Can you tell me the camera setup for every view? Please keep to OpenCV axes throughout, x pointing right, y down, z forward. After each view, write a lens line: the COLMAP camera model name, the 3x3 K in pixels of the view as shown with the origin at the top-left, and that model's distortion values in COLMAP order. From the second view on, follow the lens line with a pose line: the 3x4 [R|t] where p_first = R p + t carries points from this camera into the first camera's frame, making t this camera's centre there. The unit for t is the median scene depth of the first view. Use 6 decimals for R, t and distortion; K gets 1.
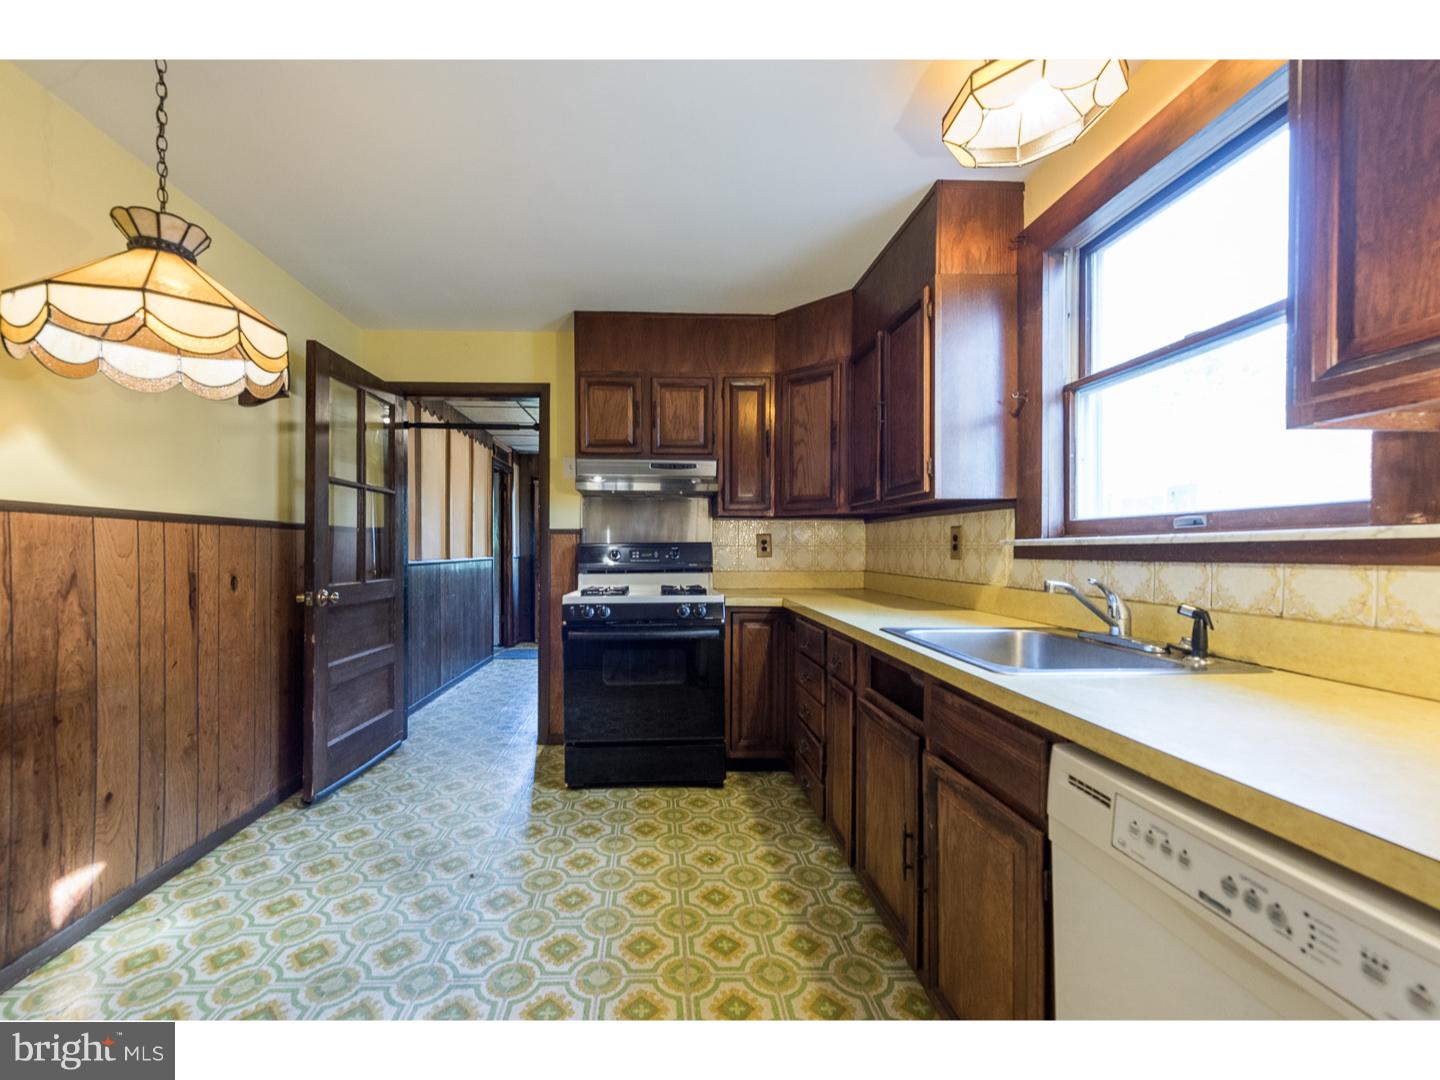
lens RADIAL K [[586.4, 0, 731.2], [0, 586.4, 542.6], [0, 0, 1]] dist [0.022947, -0.008849]
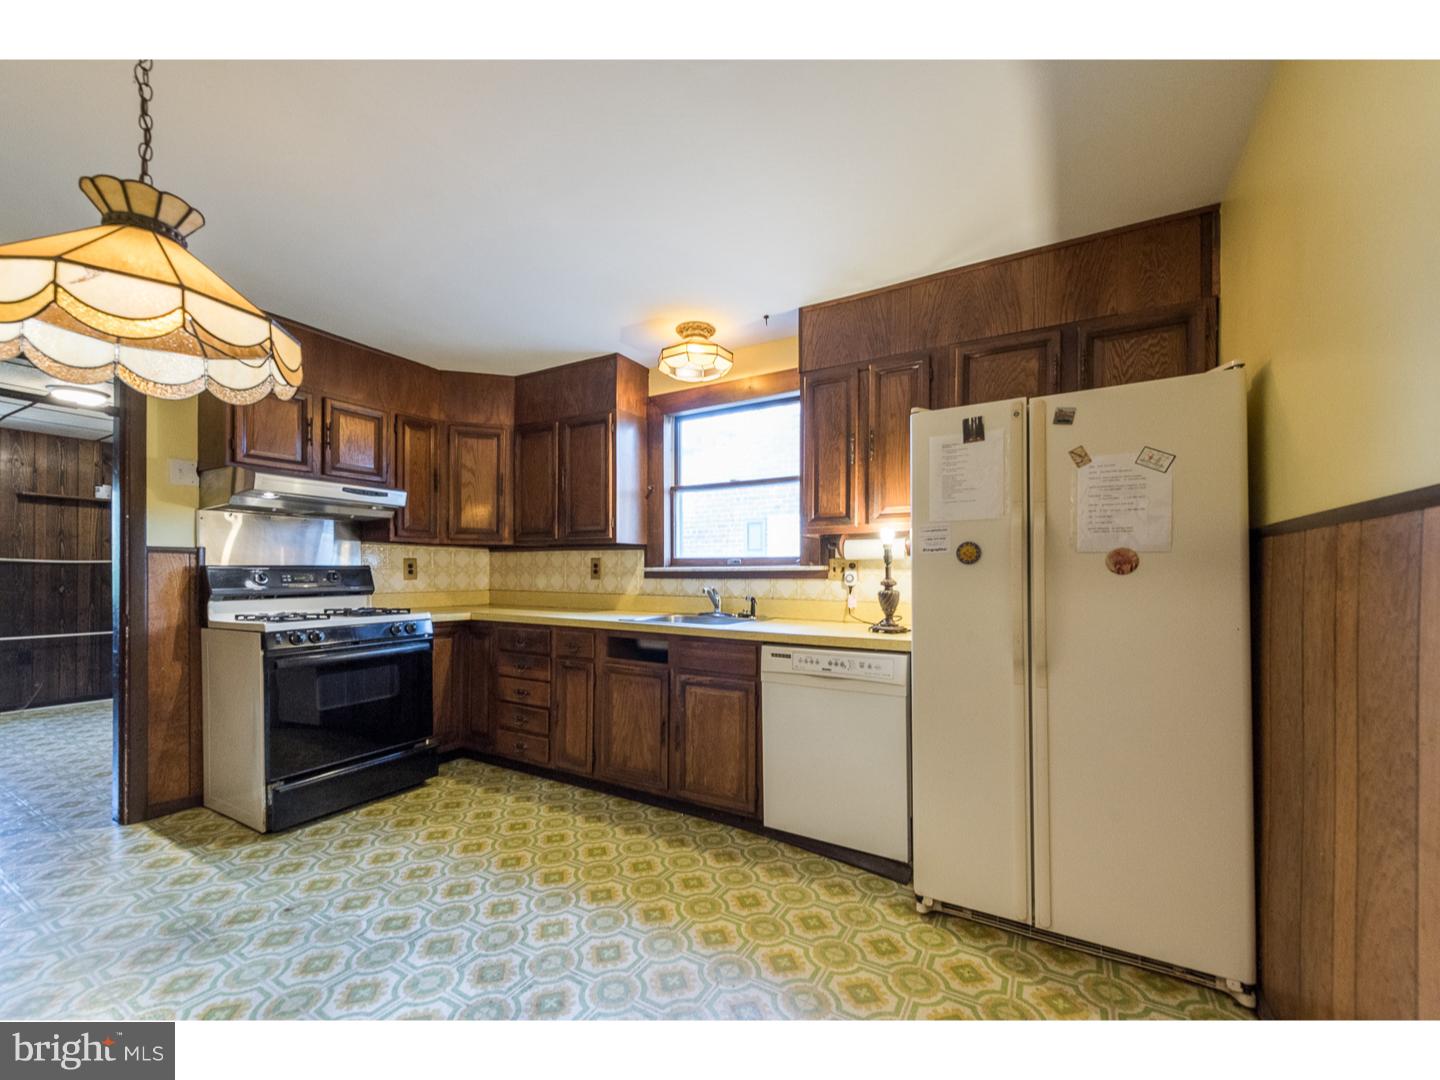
lens RADIAL K [[586.4, 0, 731.2], [0, 586.4, 542.6], [0, 0, 1]] dist [0.022947, -0.008849]
pose [[0.511745, 0.046815, 0.857861, -0.892052], [-0.013390, 0.998828, -0.046520, -0.001590], [-0.859033, 0.012320, 0.511771, -0.123799]]
